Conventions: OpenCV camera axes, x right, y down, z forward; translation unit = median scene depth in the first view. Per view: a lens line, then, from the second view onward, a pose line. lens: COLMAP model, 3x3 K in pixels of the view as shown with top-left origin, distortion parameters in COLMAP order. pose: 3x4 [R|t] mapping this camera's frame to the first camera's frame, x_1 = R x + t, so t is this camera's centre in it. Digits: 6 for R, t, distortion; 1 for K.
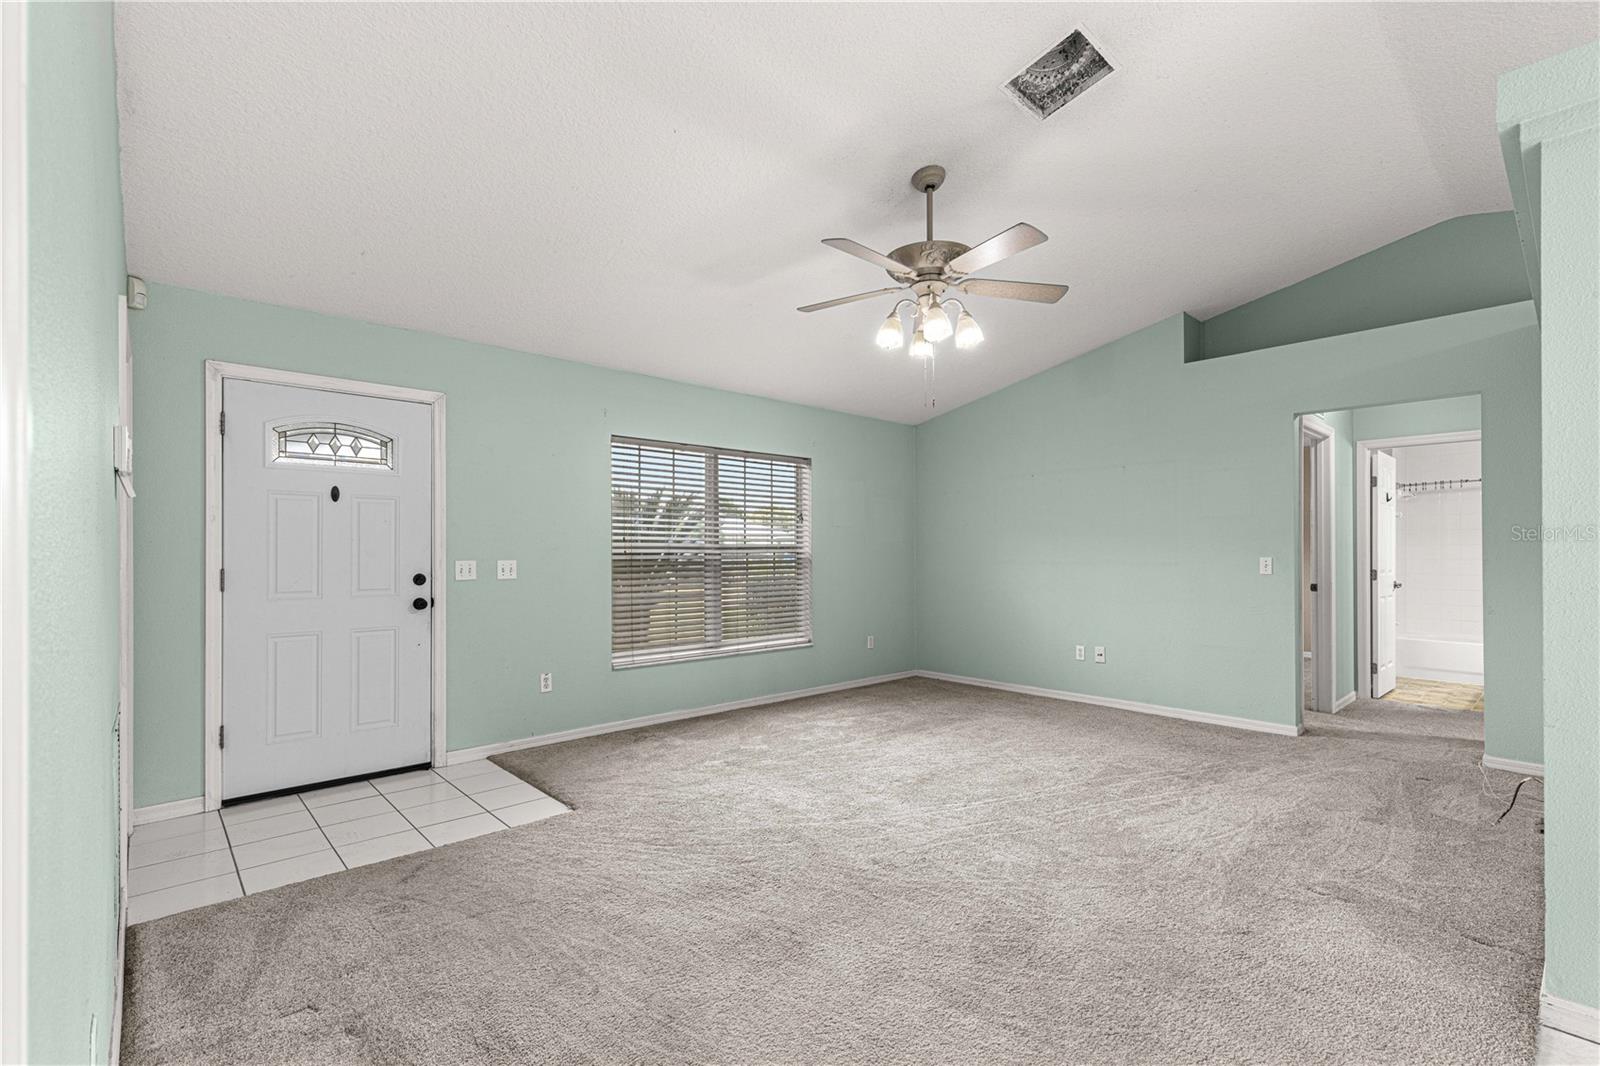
lens RADIAL K [[715.1, 0, 802.5], [0, 715.1, 547.8], [0, 0, 1]] dist [0.008458, -0.002398]
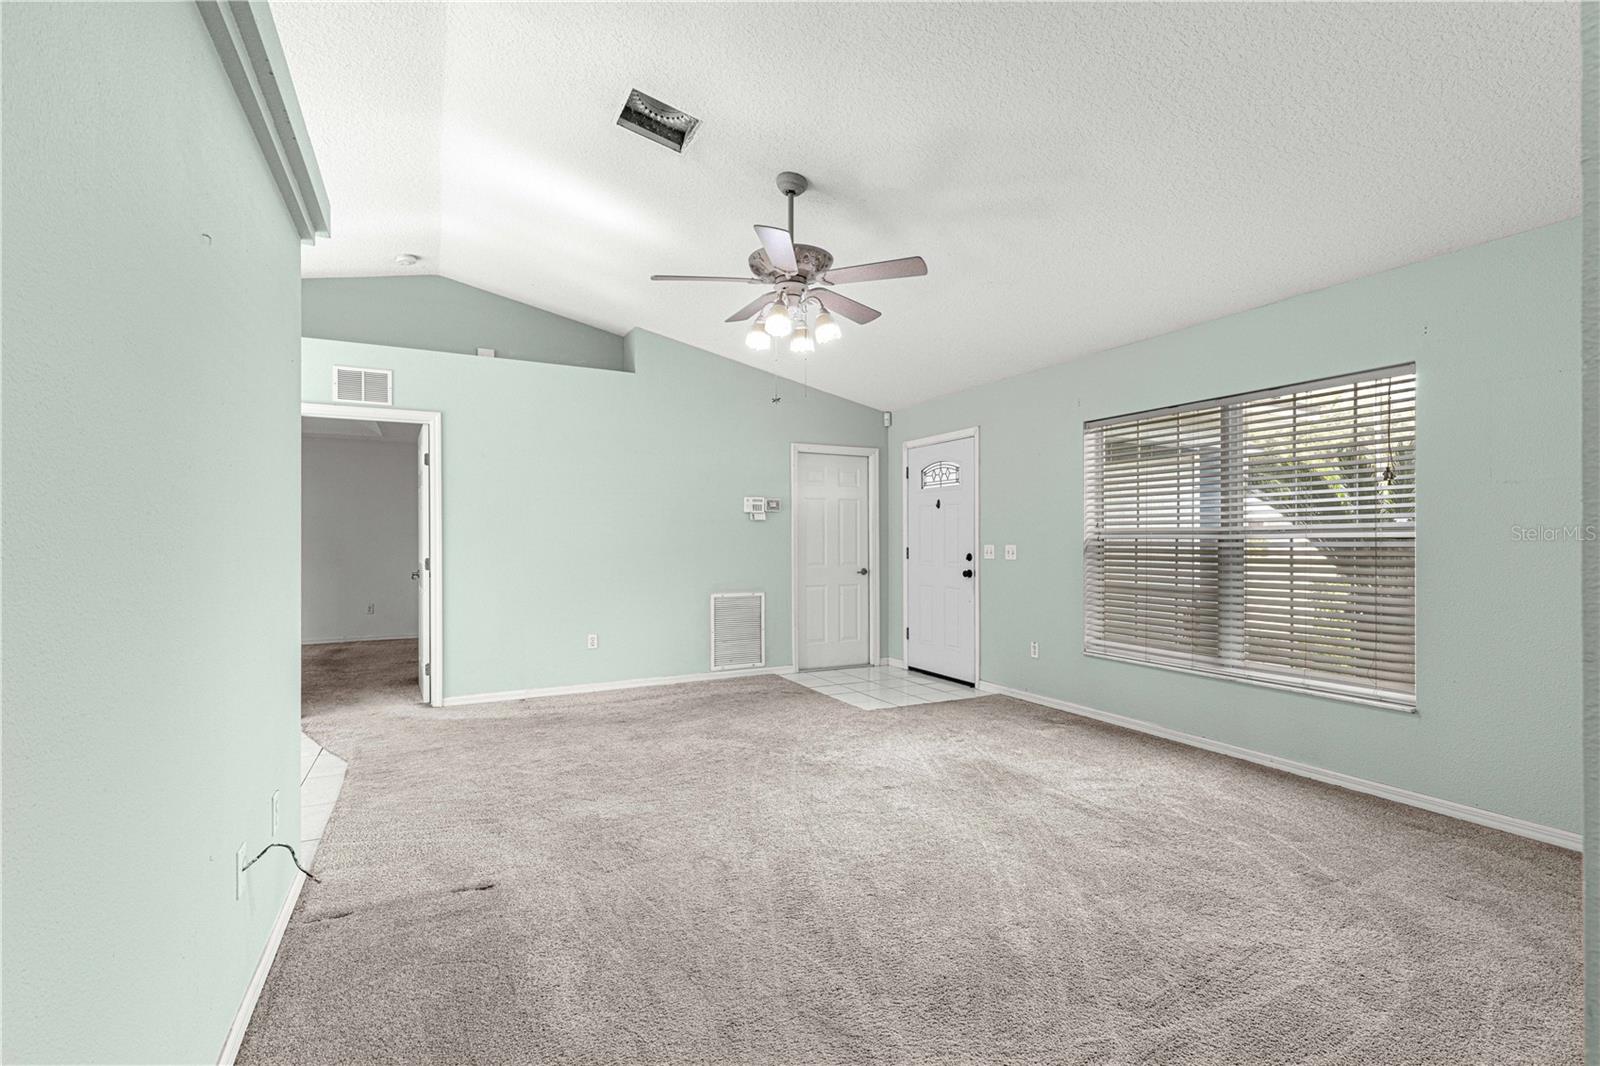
lens RADIAL K [[715.1, 0, 806.8], [0, 715.1, 534.8], [0, 0, 1]] dist [0.008458, -0.002398]
pose [[-0.254051, -0.005167, -0.967177, 0.975914], [0.009310, 0.999926, -0.007788, 0.006442], [0.967146, -0.010983, -0.253984, 1.054541]]
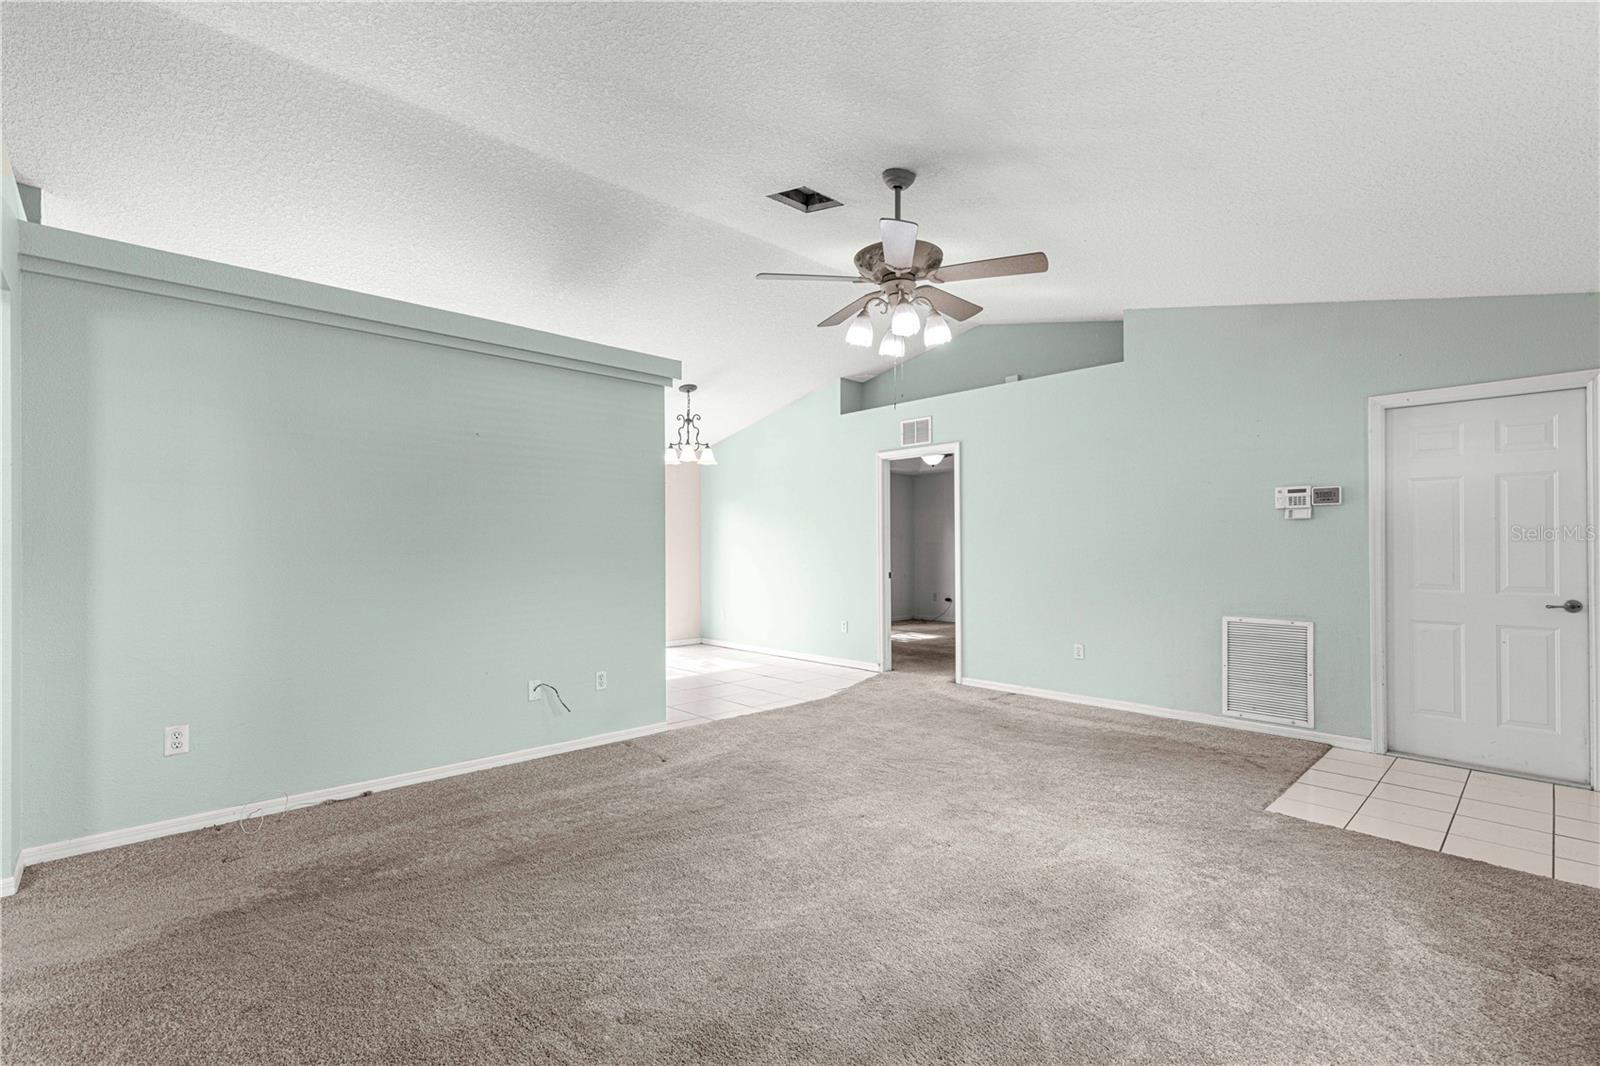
lens RADIAL K [[715.1, 0, 801.7], [0, 715.1, 539.5], [0, 0, 1]] dist [0.008458, -0.002398]
pose [[-0.999723, 0.003577, -0.023260, 0.279262], [0.004006, 0.999822, -0.018426, 0.010831], [0.023190, -0.018514, -0.999560, 1.643502]]
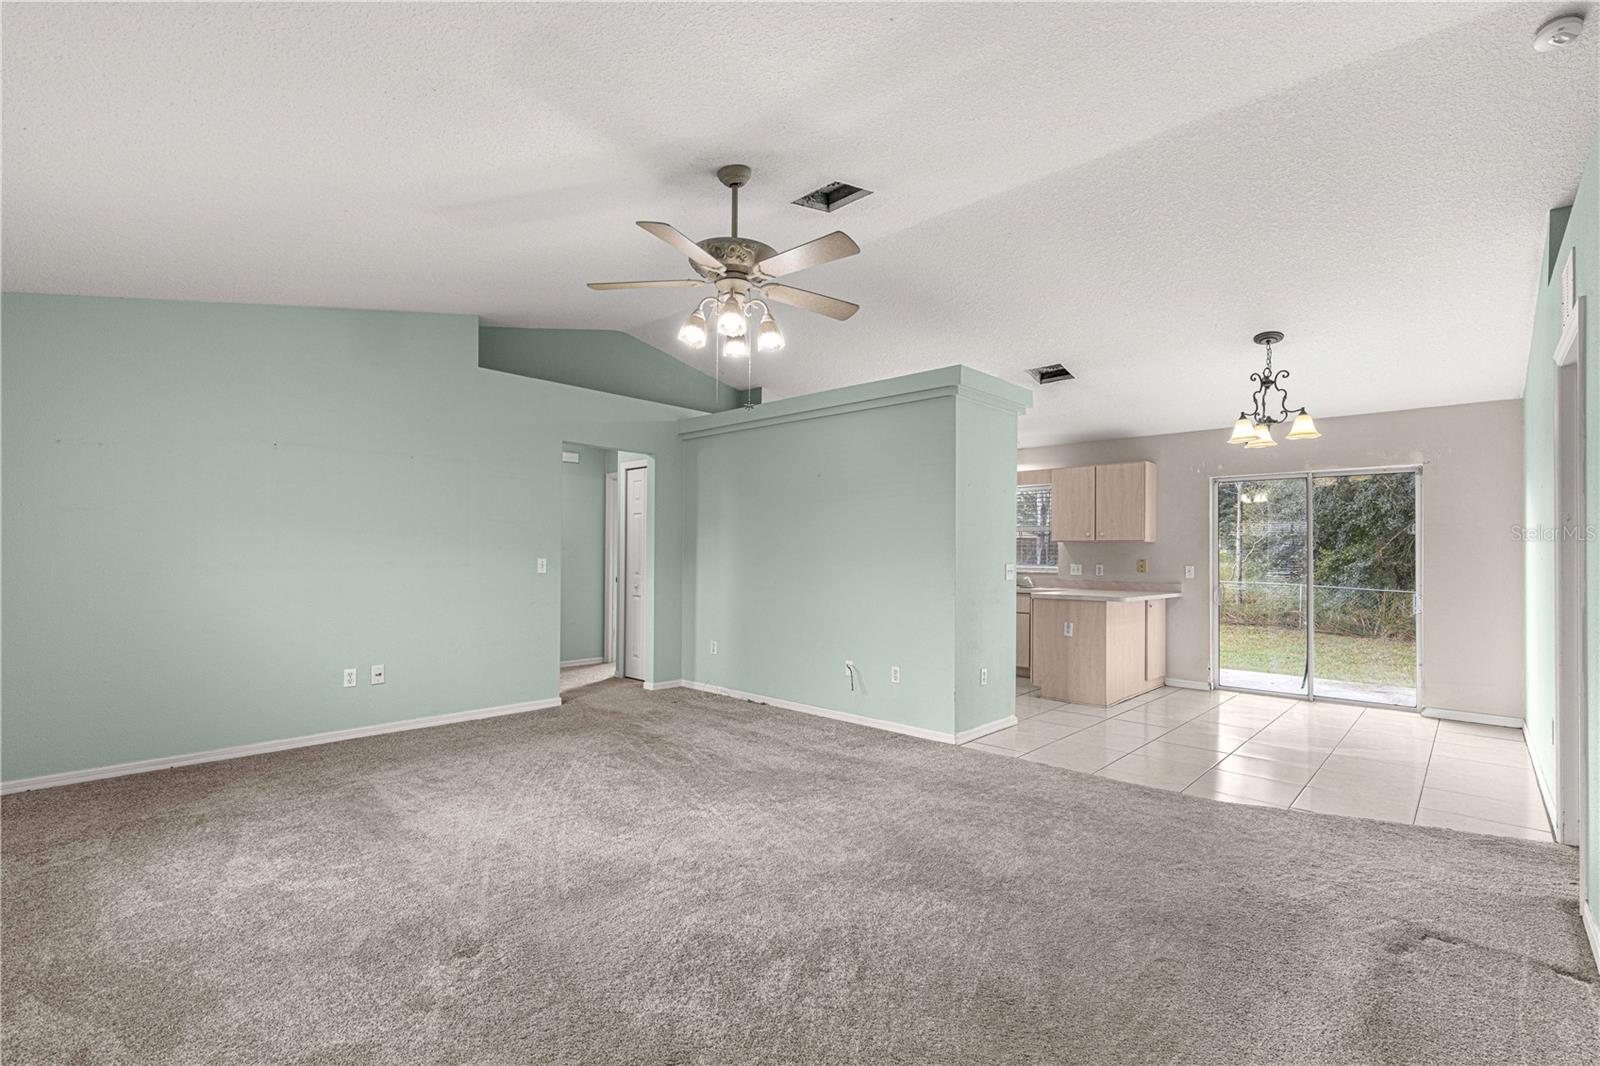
lens RADIAL K [[715.1, 0, 804.2], [0, 715.1, 544.4], [0, 0, 1]] dist [0.008458, -0.002398]
pose [[-0.084420, 0.016549, 0.996293, -0.656505], [-0.016753, 0.999697, -0.018025, 0.004916], [-0.996289, -0.018213, -0.084117, 0.803884]]
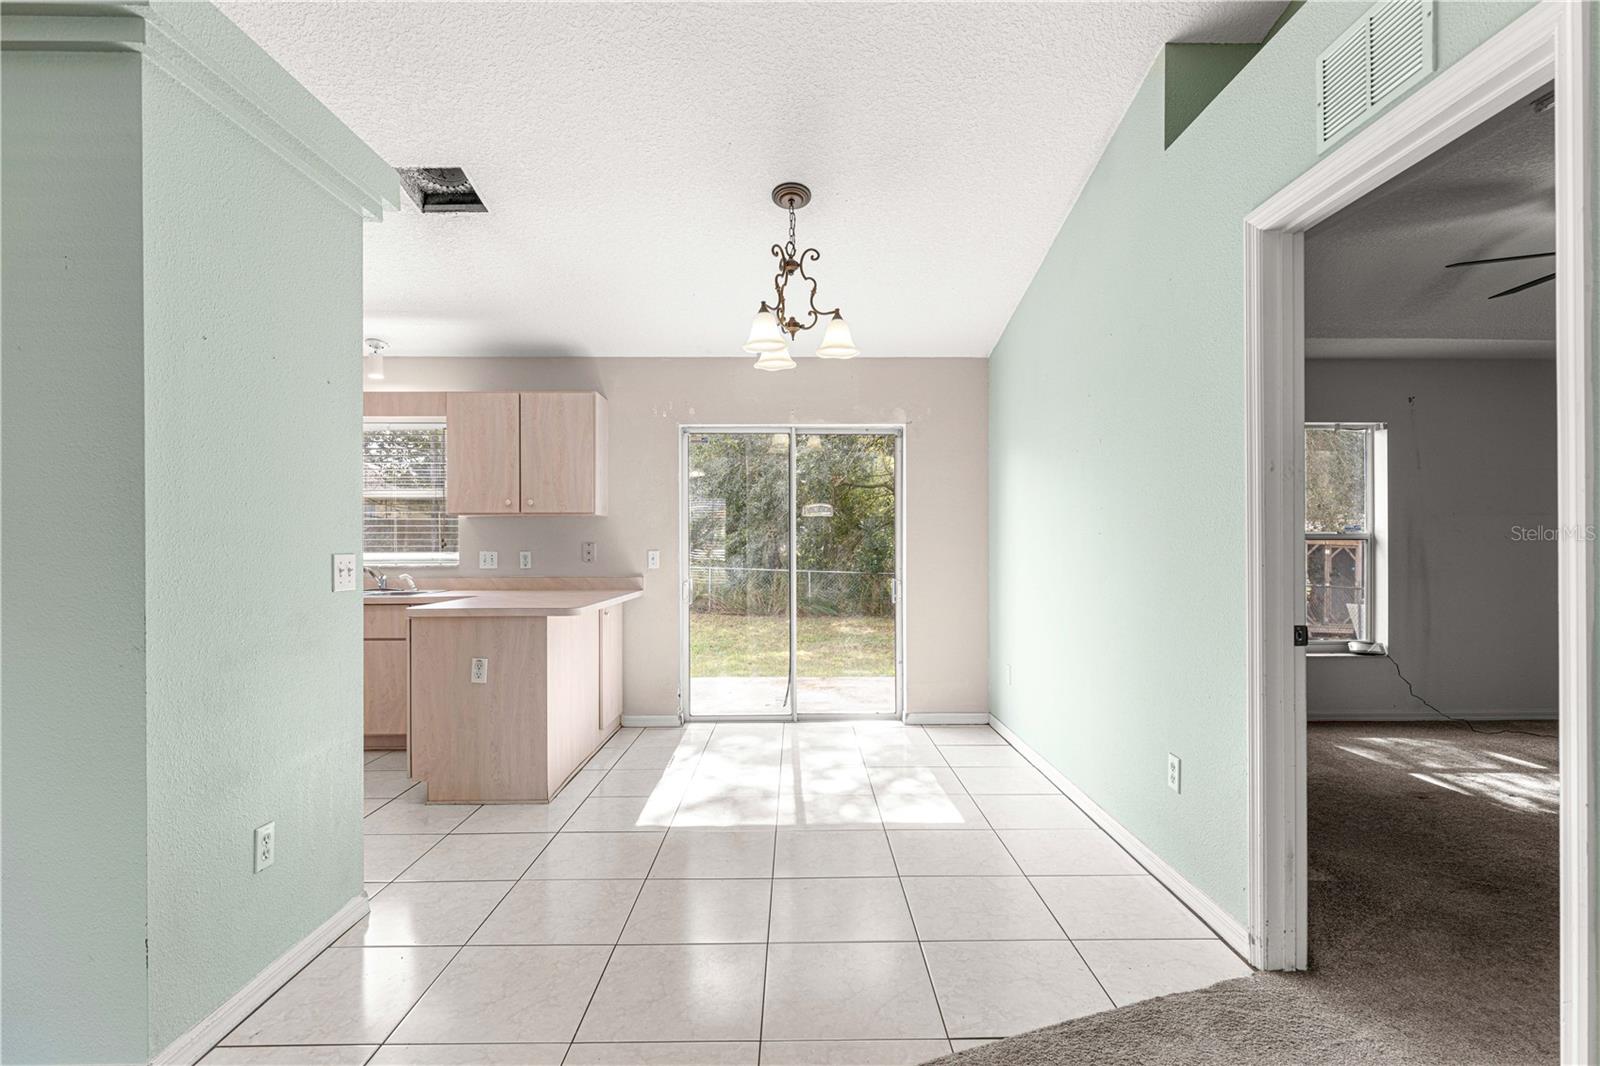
lens RADIAL K [[772.4, 0, 806.0], [0, 772.4, 542.7], [0, 0, 1]] dist [-0.002545, -0.000534]
pose [[-0.750604, 0.005385, 0.660731, -0.070775], [-0.000001, 0.999967, -0.008152, 0.007069], [-0.660753, -0.006119, -0.750579, 0.539718]]
